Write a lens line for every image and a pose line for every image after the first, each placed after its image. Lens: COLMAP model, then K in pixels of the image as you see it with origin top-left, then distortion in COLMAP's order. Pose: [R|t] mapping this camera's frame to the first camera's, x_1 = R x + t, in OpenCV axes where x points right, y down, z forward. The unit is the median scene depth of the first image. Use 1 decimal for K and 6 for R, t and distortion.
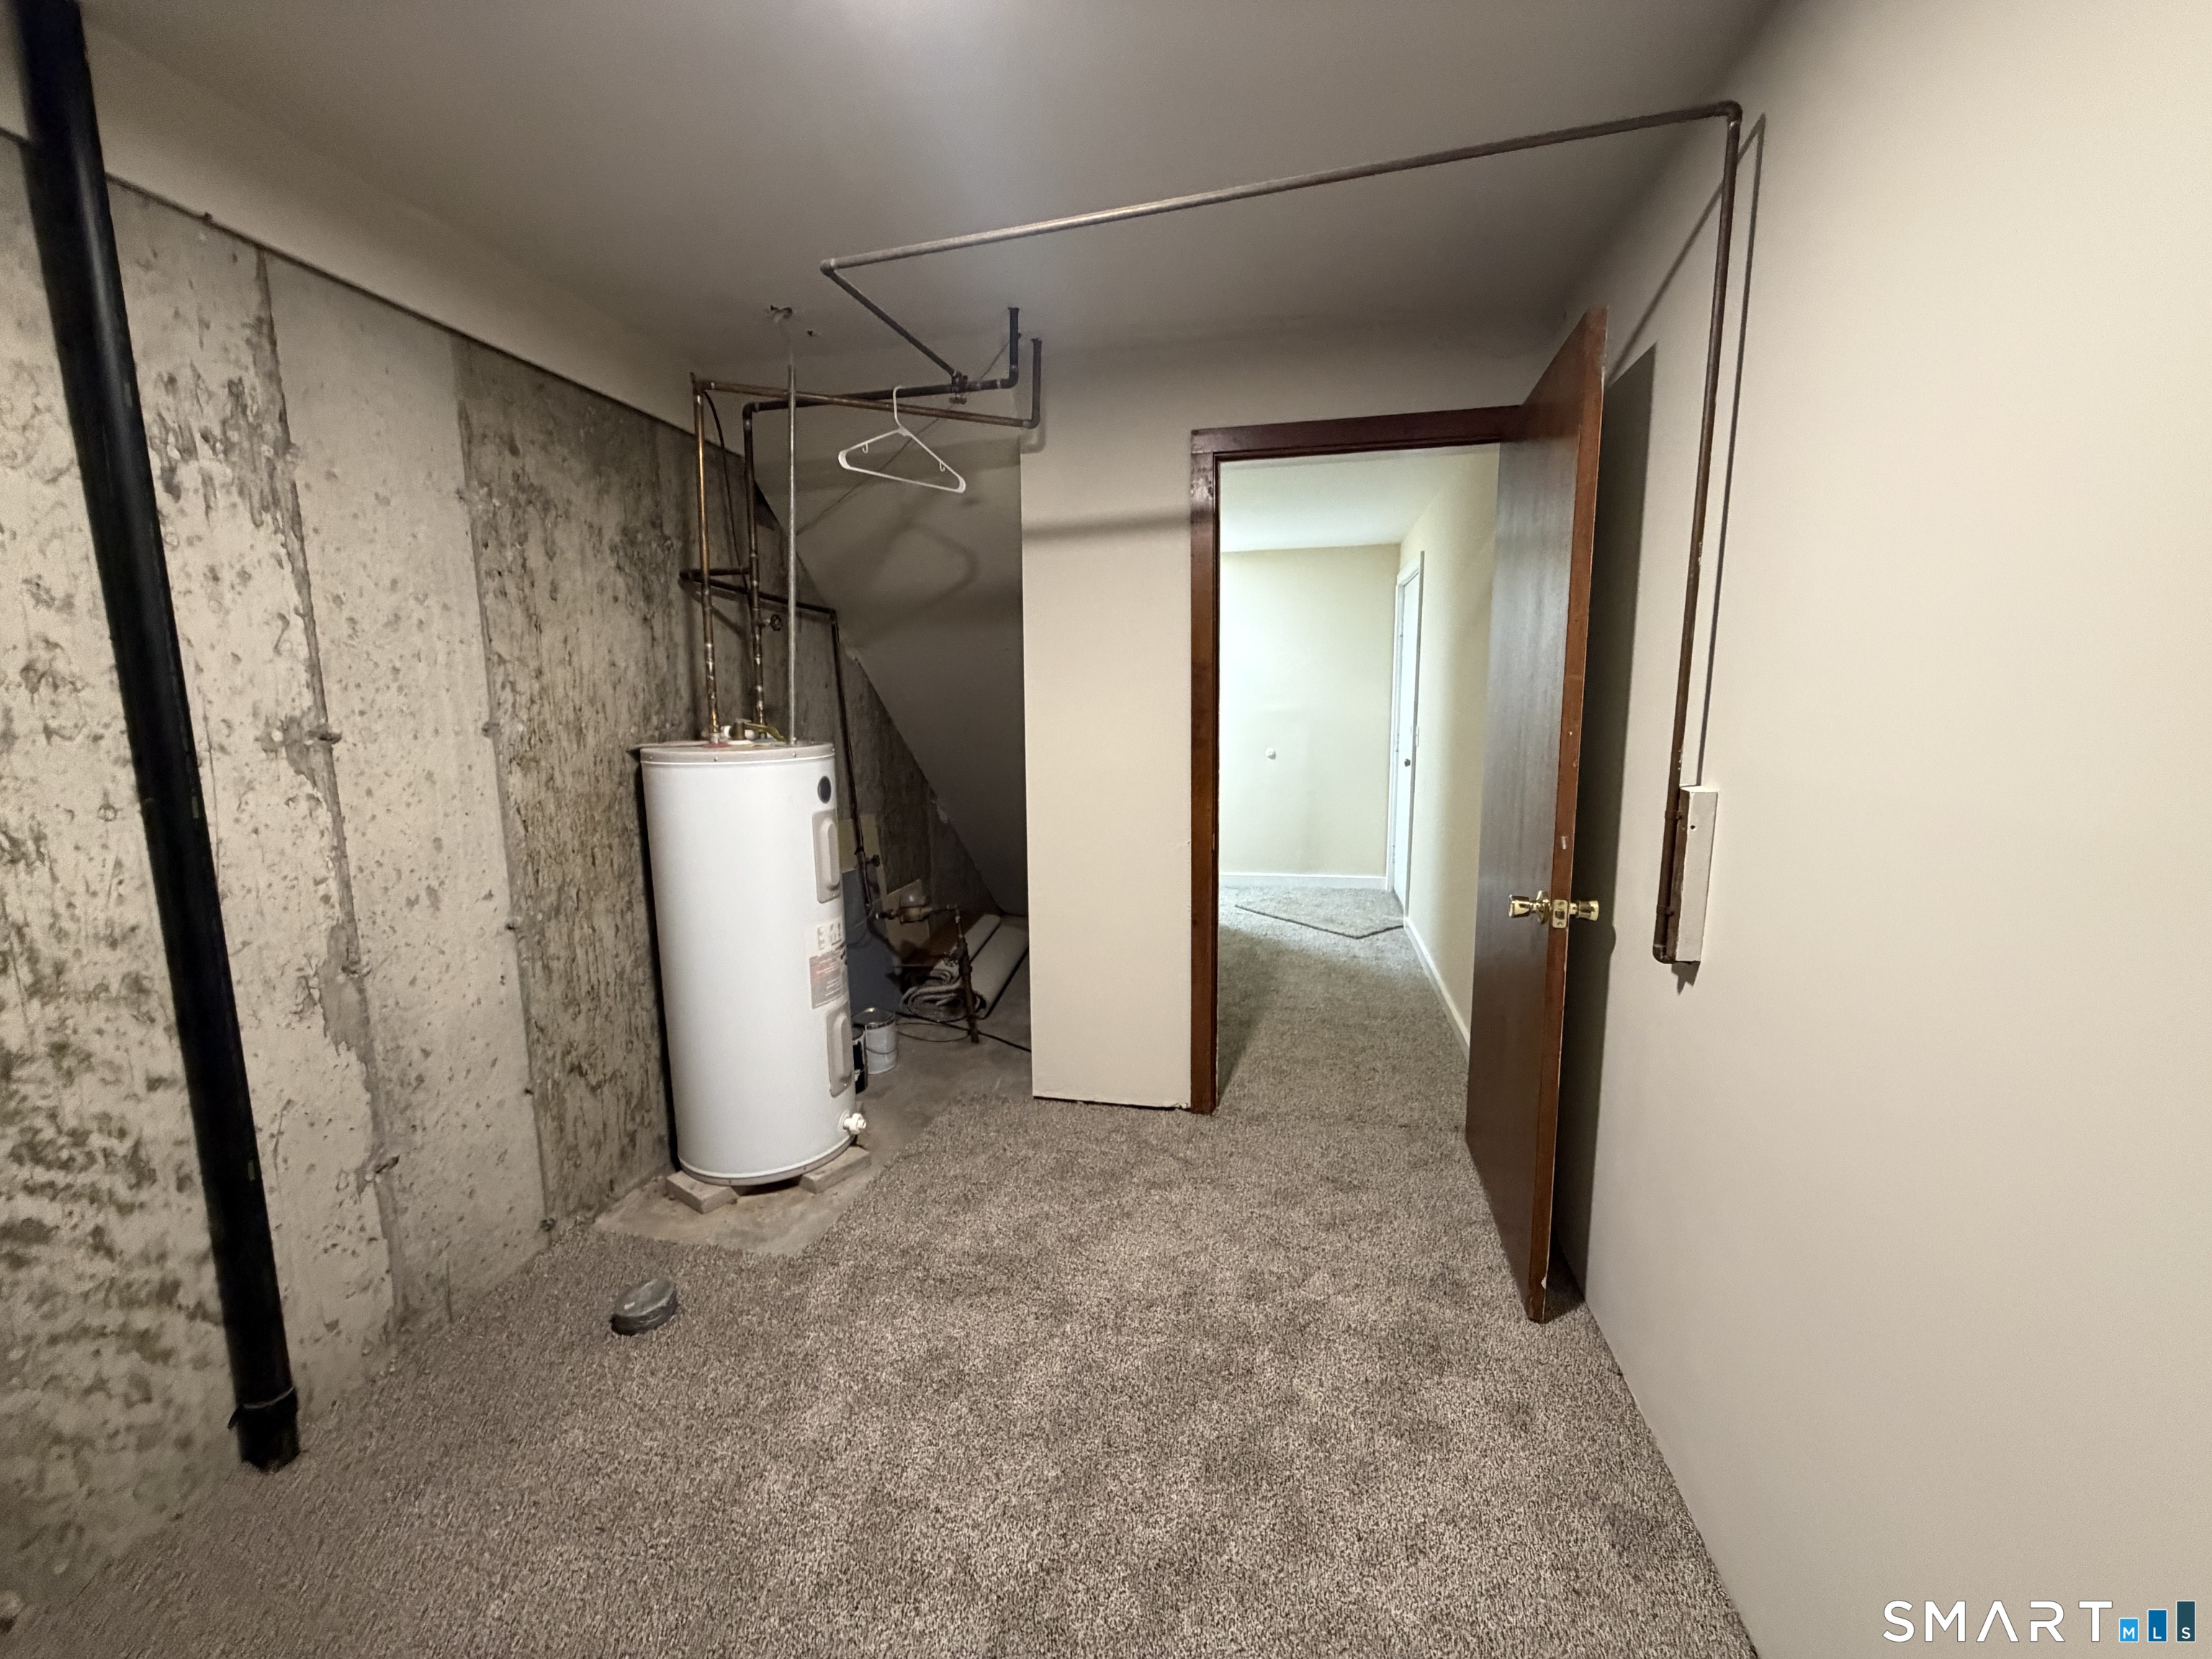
lens RADIAL K [[880.0, 0, 1100.4], [0, 880.0, 827.8], [0, 0, 1]] dist [0.001881, -0.000628]
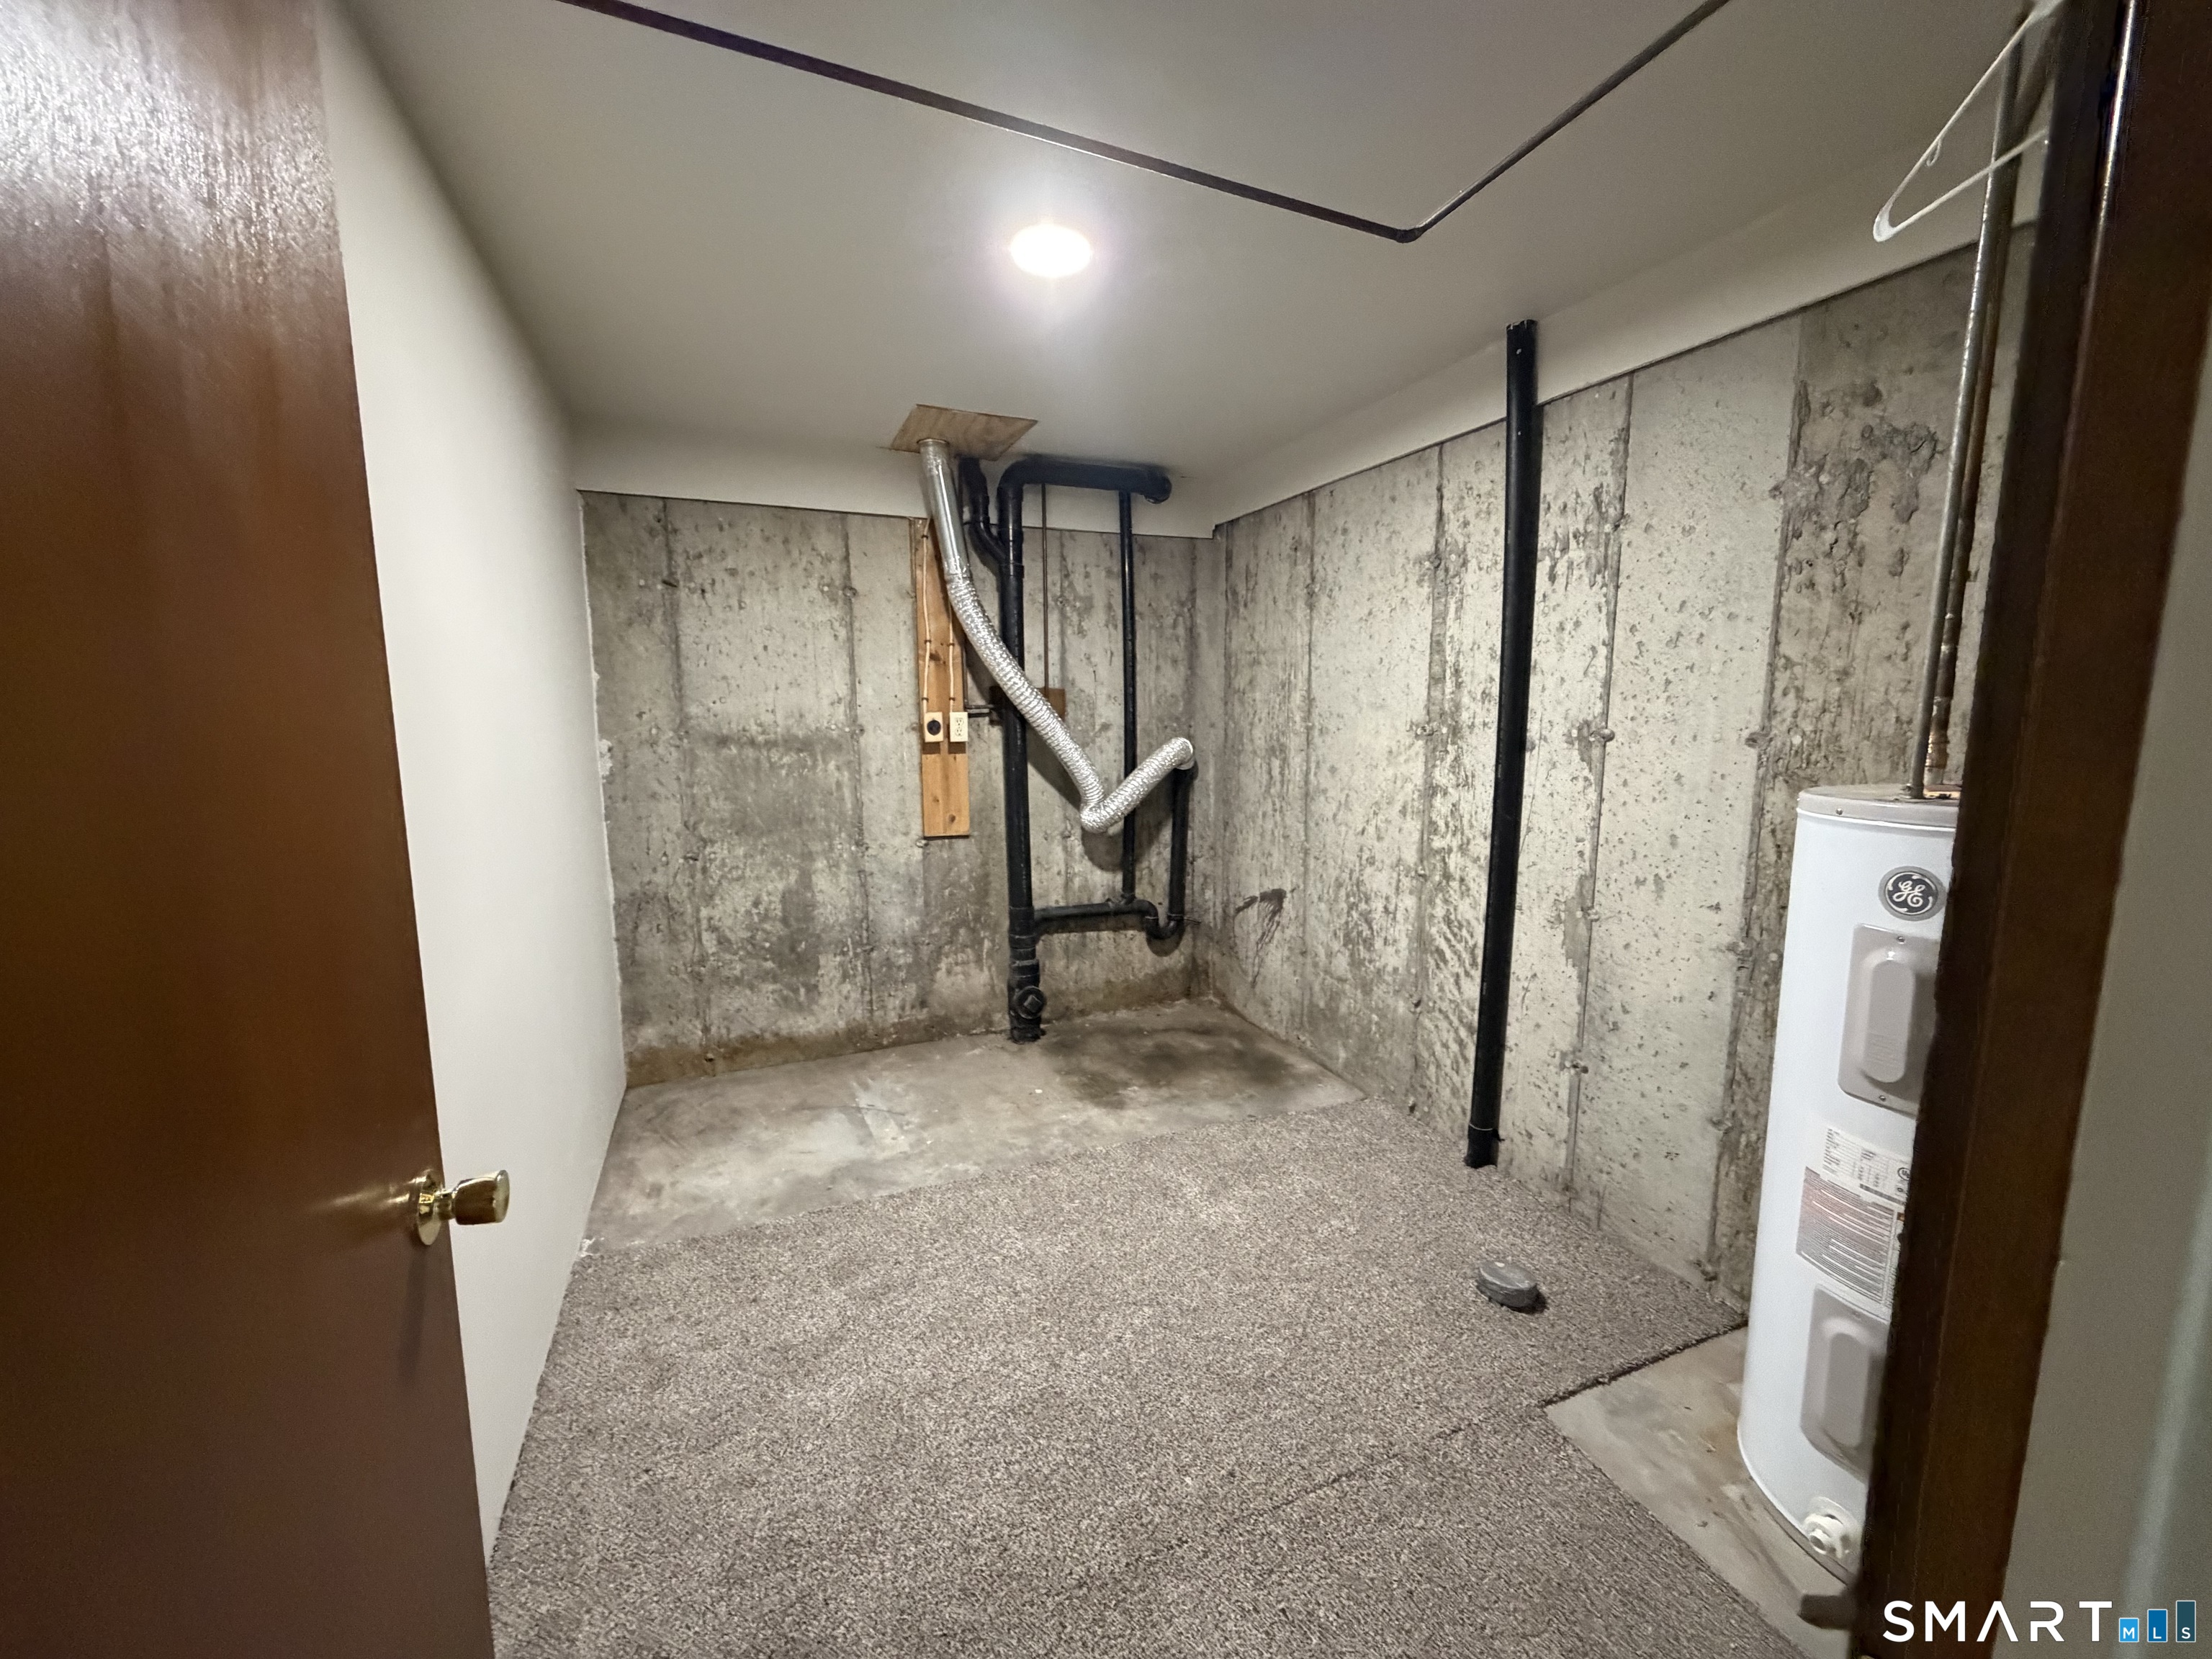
lens RADIAL K [[880.0, 0, 1109.0], [0, 880.0, 832.4], [0, 0, 1]] dist [0.001881, -0.000628]
pose [[-0.816432, 0.092781, -0.569939, 0.476268], [-0.071485, 0.963175, 0.259197, -0.244093], [0.573000, 0.252359, -0.779735, 1.581310]]
